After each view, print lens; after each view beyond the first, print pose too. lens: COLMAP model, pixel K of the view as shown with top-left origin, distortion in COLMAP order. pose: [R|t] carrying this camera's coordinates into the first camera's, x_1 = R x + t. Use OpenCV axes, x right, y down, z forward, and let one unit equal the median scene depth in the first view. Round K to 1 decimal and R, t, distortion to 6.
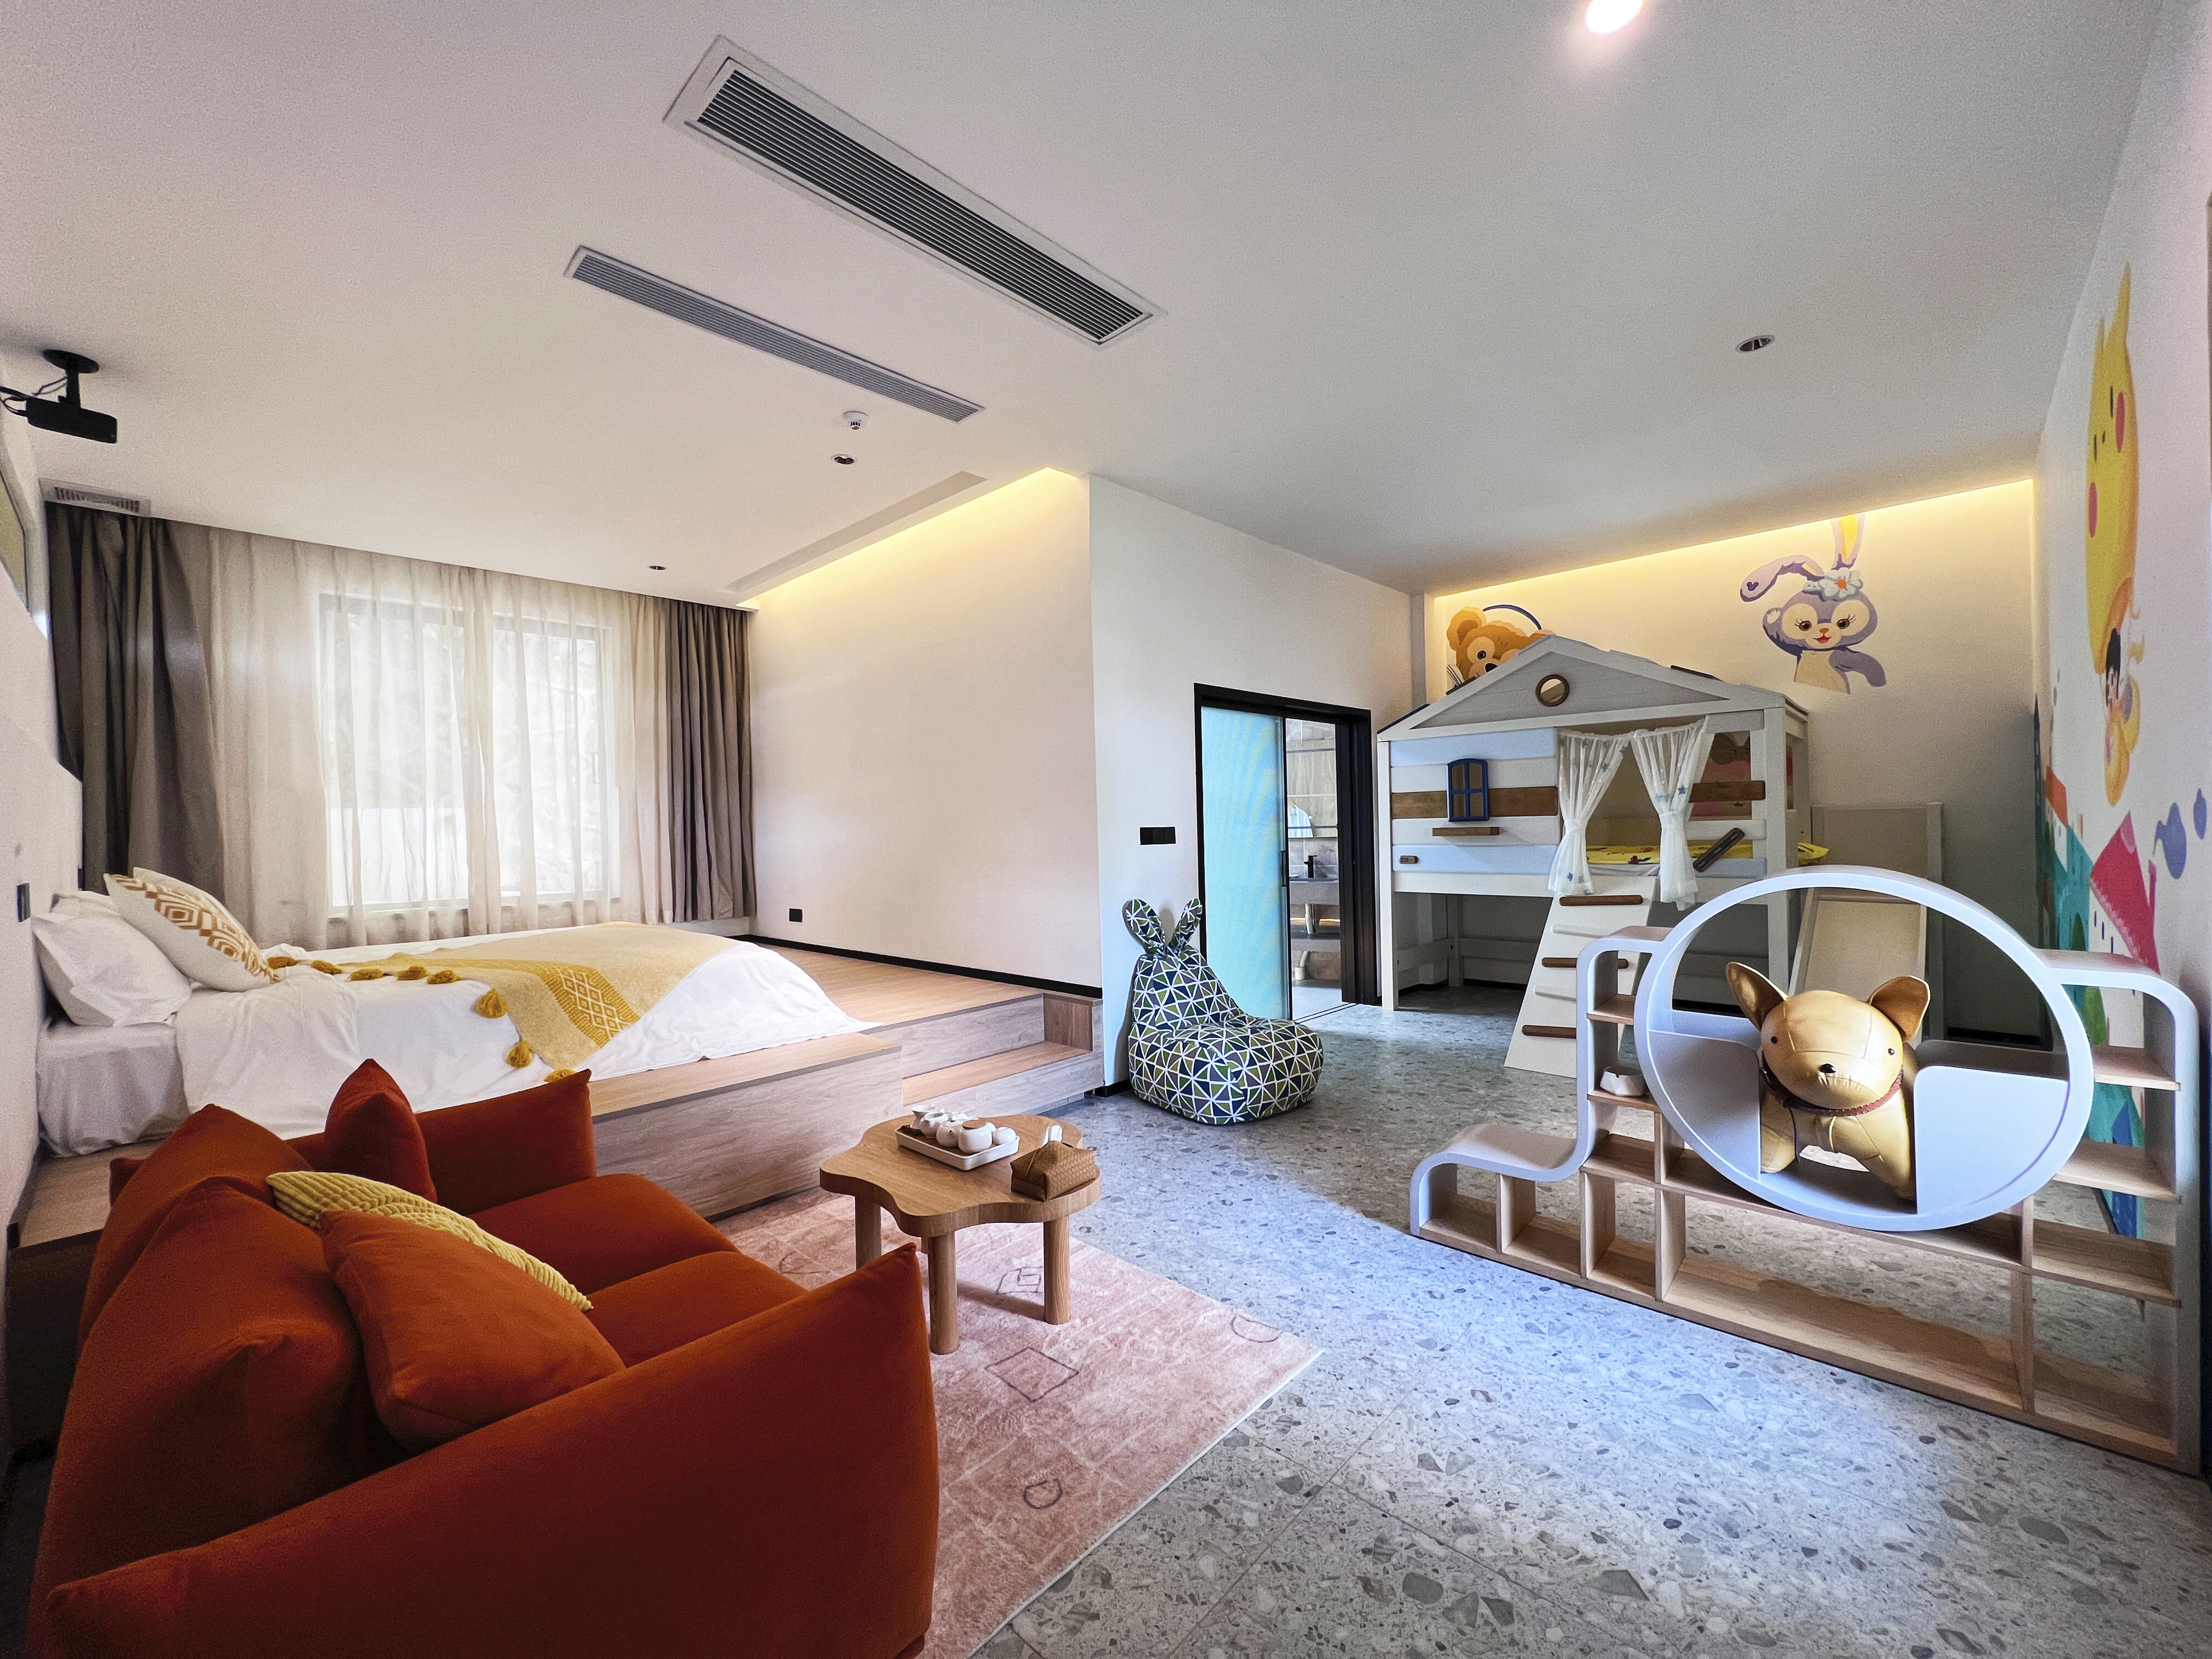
lens RADIAL K [[883.8, 0, 1106.0], [0, 883.8, 829.5], [0, 0, 1]] dist [-0.000789, 0.000478]
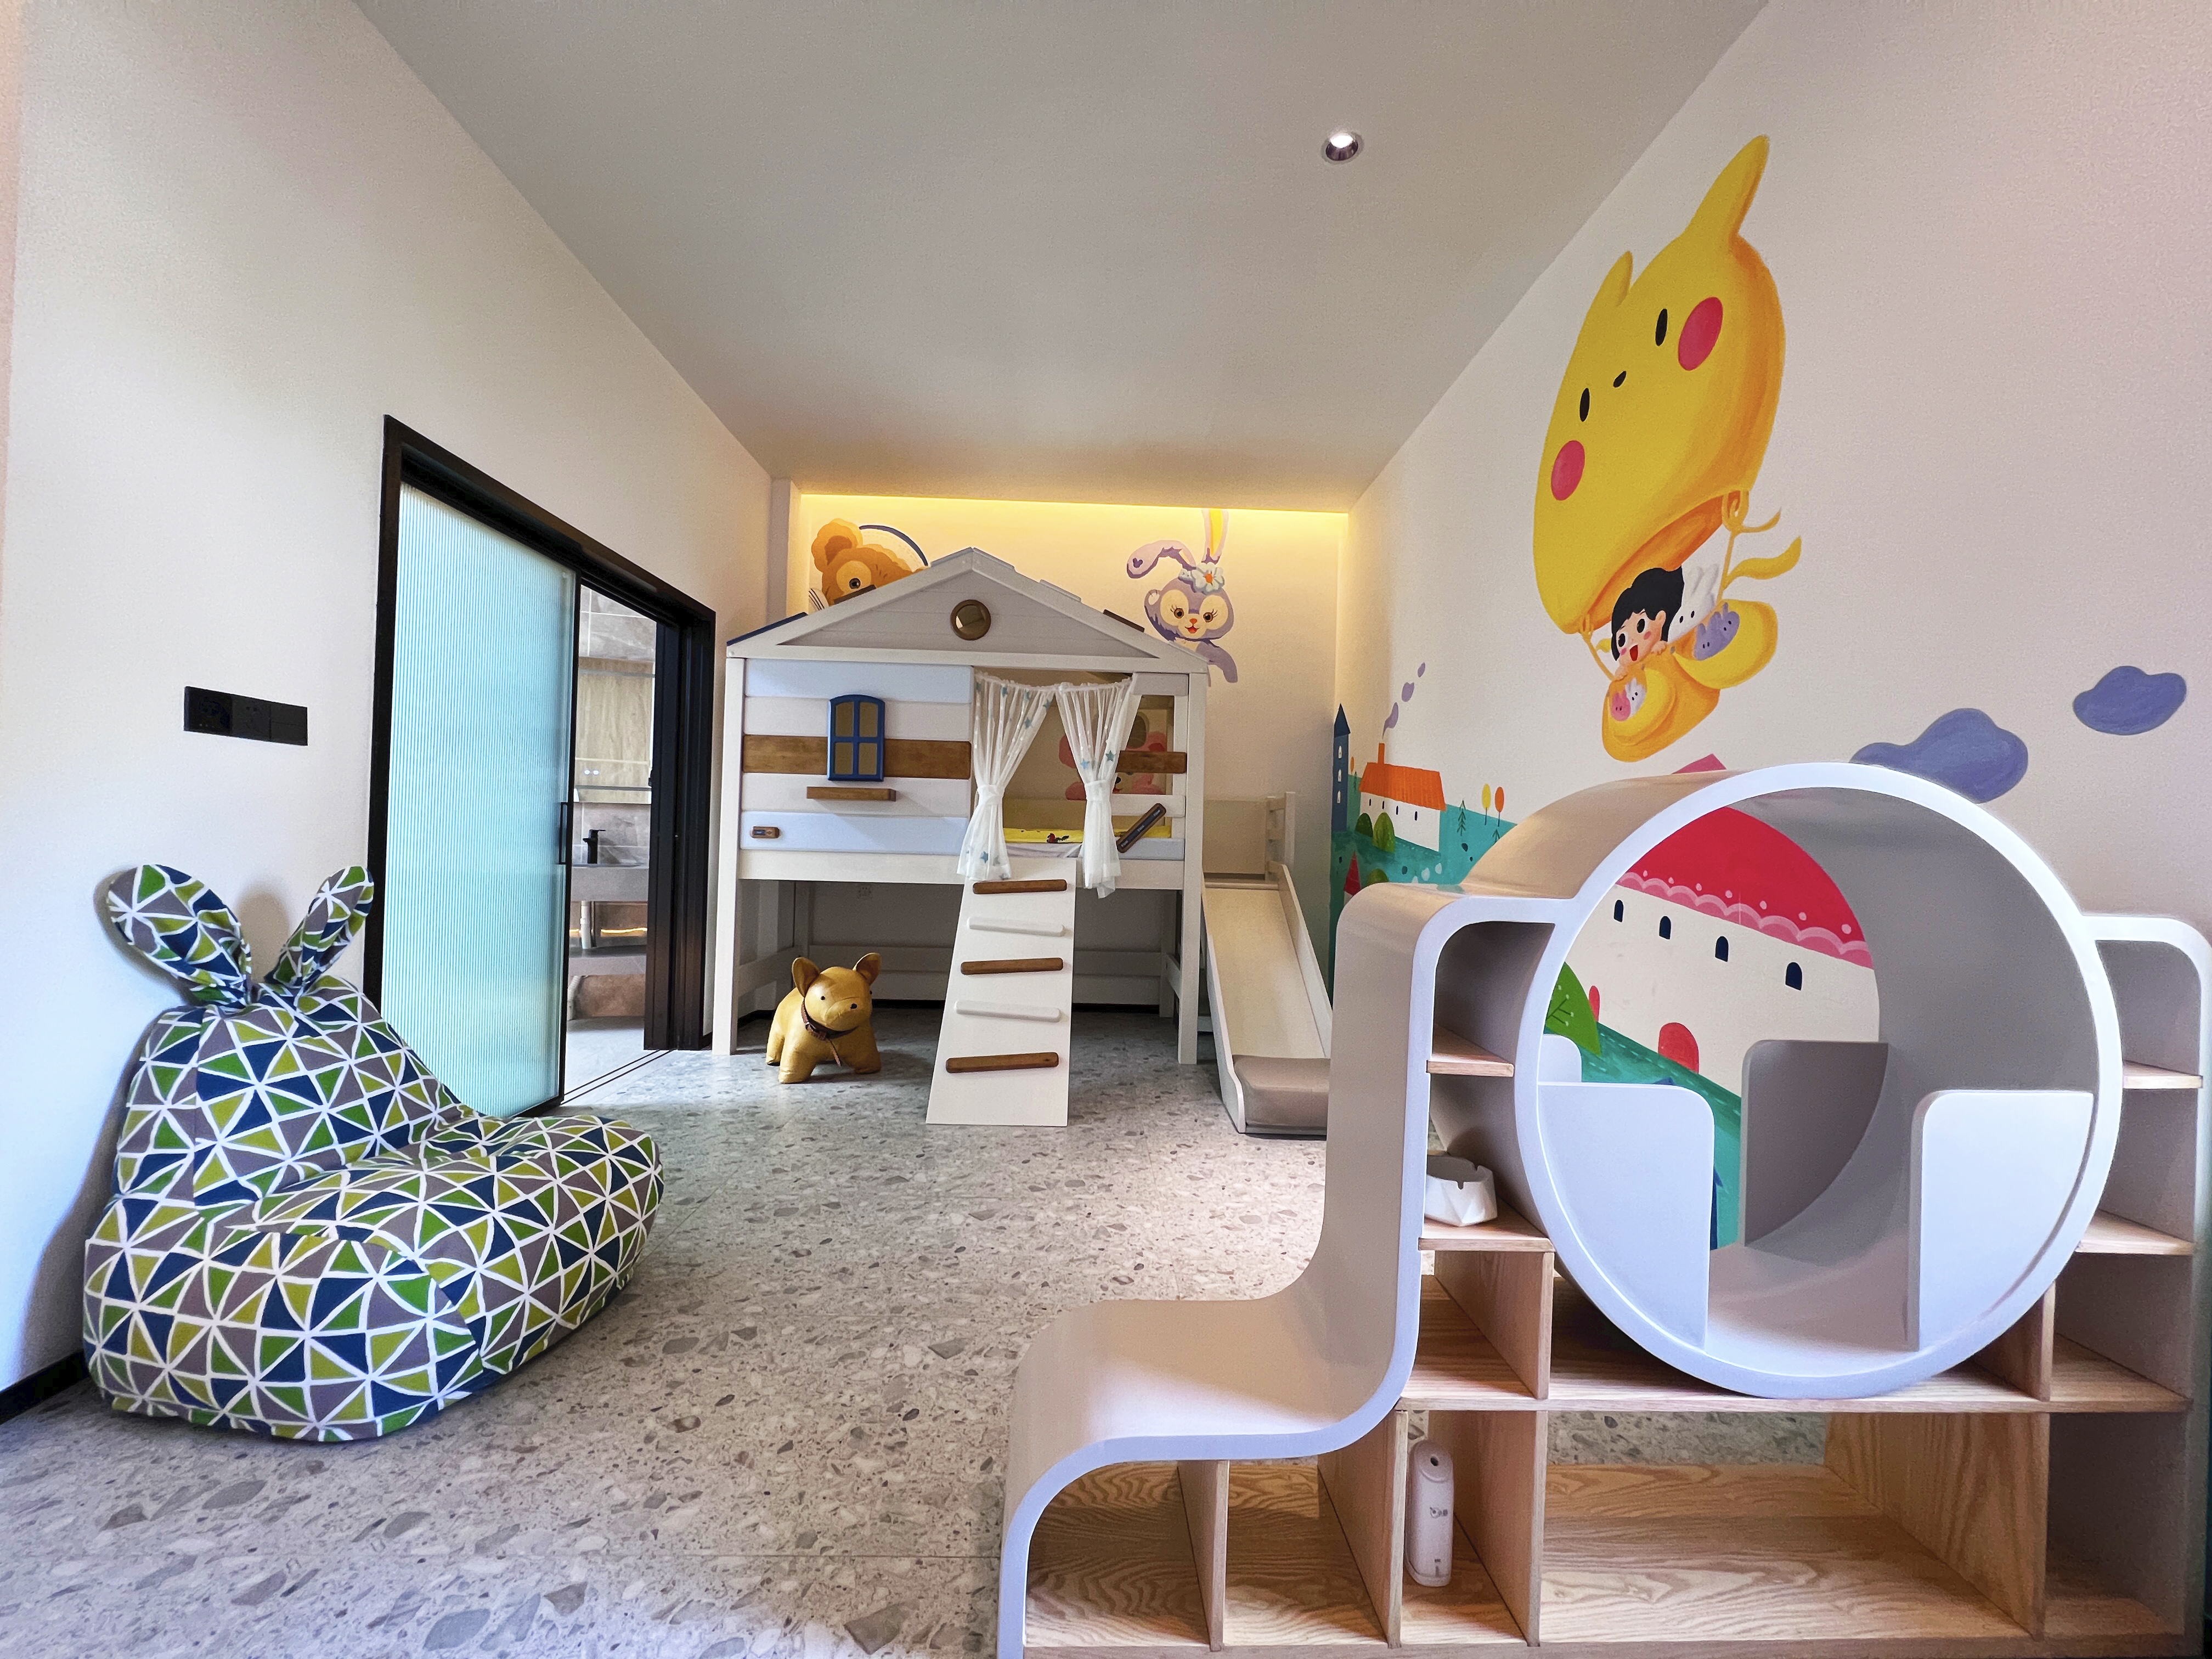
lens RADIAL K [[883.8, 0, 1106.0], [0, 883.8, 829.5], [0, 0, 1]] dist [-0.000789, 0.000478]
pose [[0.700329, 0.053244, 0.711832, 0.049099], [-0.040609, 0.998571, -0.034739, 0.059313], [-0.712664, -0.004578, 0.701490, 0.430608]]
